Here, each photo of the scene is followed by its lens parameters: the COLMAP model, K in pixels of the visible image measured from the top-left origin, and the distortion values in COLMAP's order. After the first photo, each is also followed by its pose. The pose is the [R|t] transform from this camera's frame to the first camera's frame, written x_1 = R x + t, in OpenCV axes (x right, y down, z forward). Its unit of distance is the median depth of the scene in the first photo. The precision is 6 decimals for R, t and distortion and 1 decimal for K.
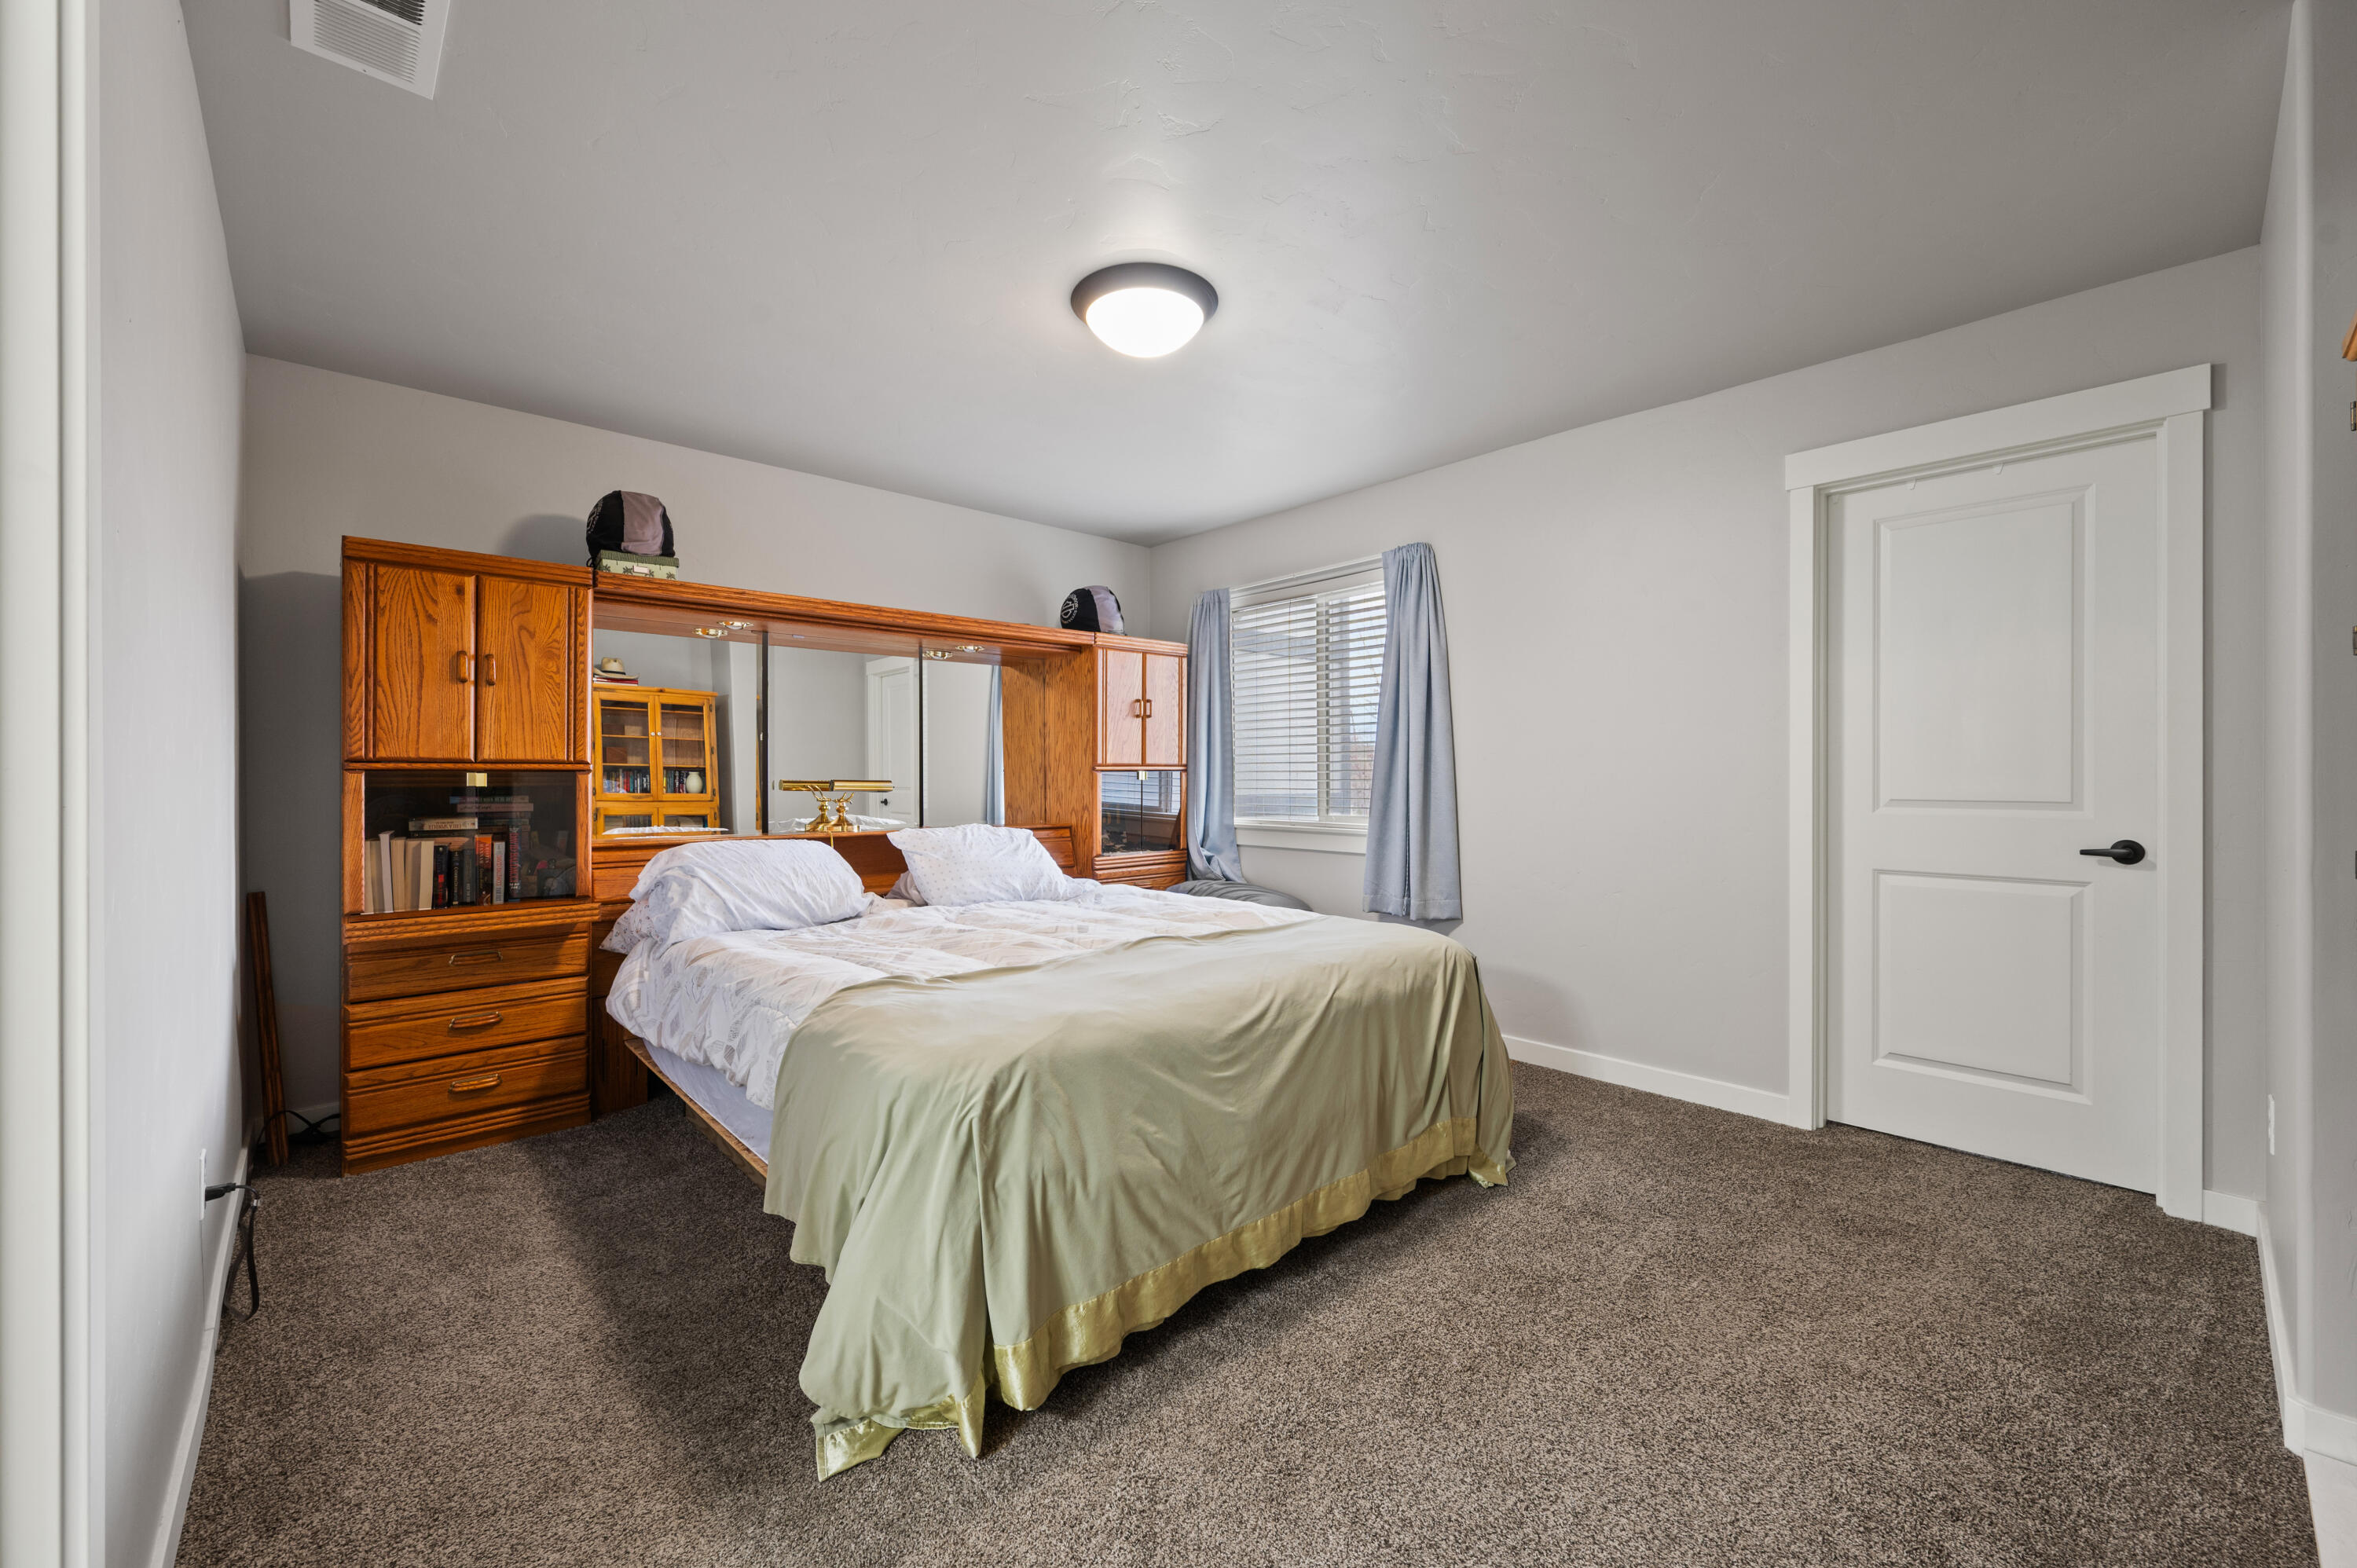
lens RADIAL K [[928.5, 0, 1181.1], [0, 928.5, 778.2], [0, 0, 1]] dist [-0.000231, -0.000026]
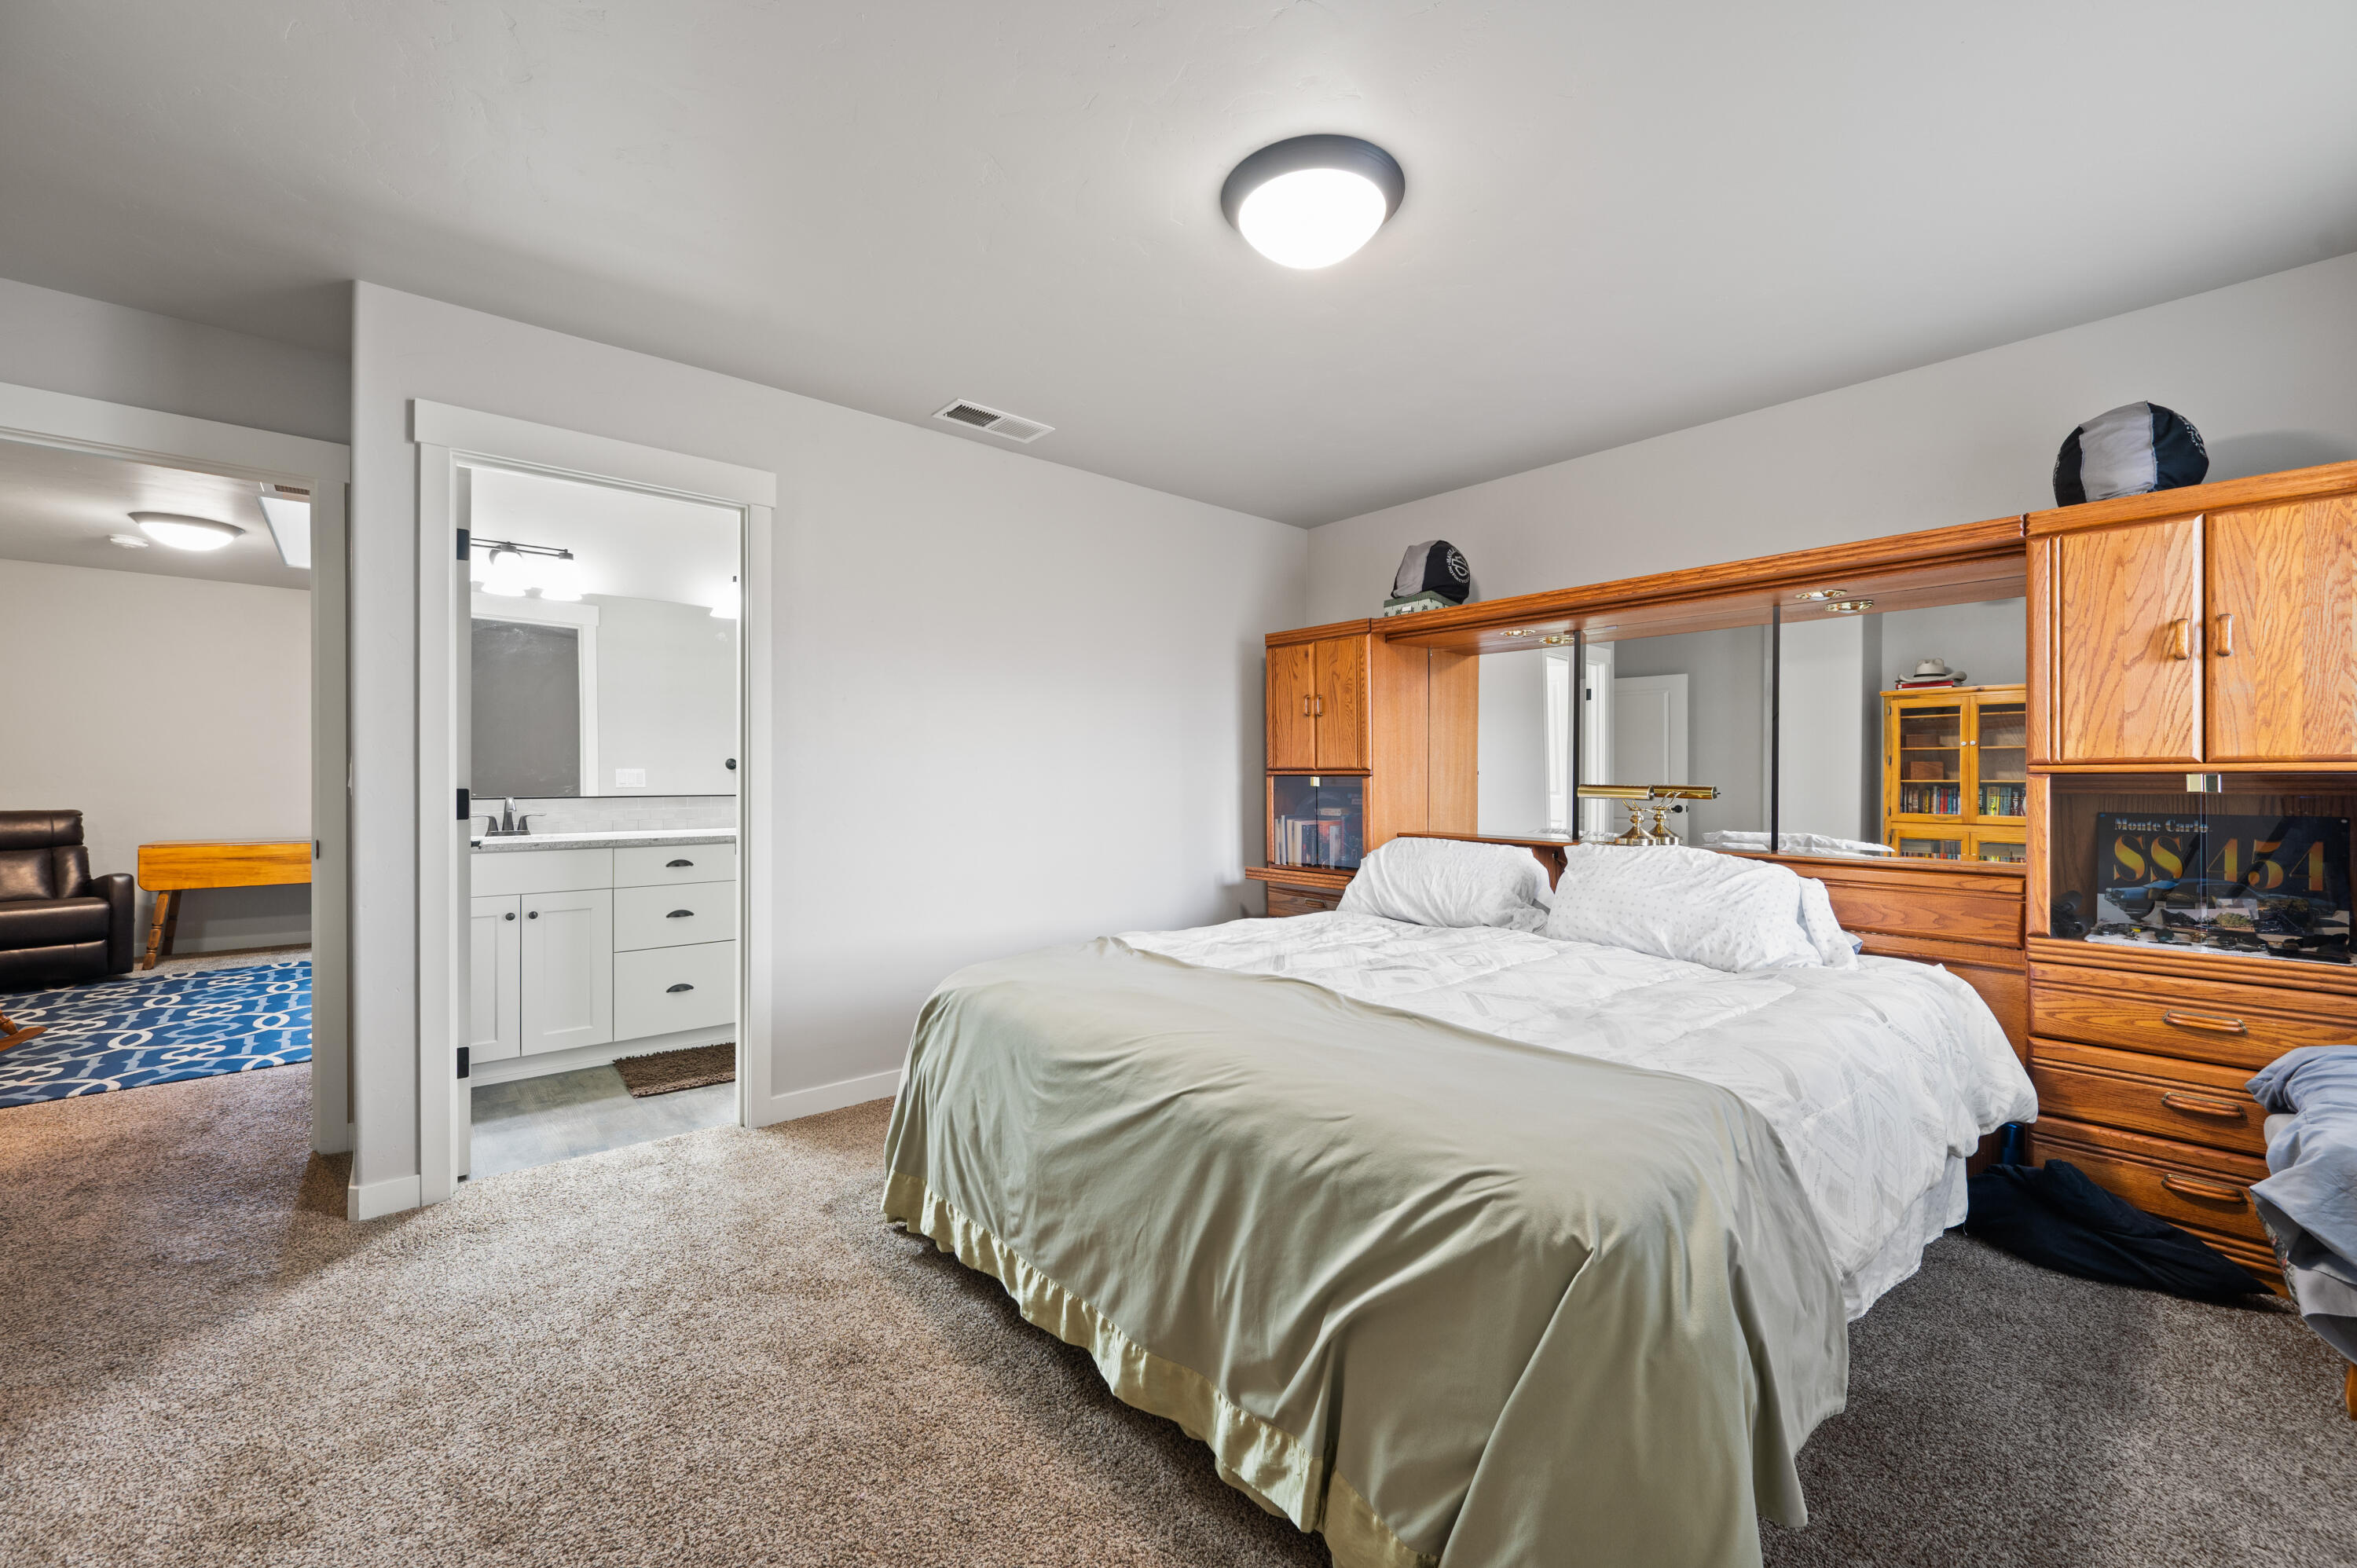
lens RADIAL K [[928.5, 0, 1181.1], [0, 928.5, 778.2], [0, 0, 1]] dist [-0.000231, -0.000026]
pose [[-0.030161, 0.001296, -0.999544, 0.682577], [-0.004216, 0.999990, 0.001424, -0.005075], [0.999536, 0.004257, -0.030155, 0.803840]]
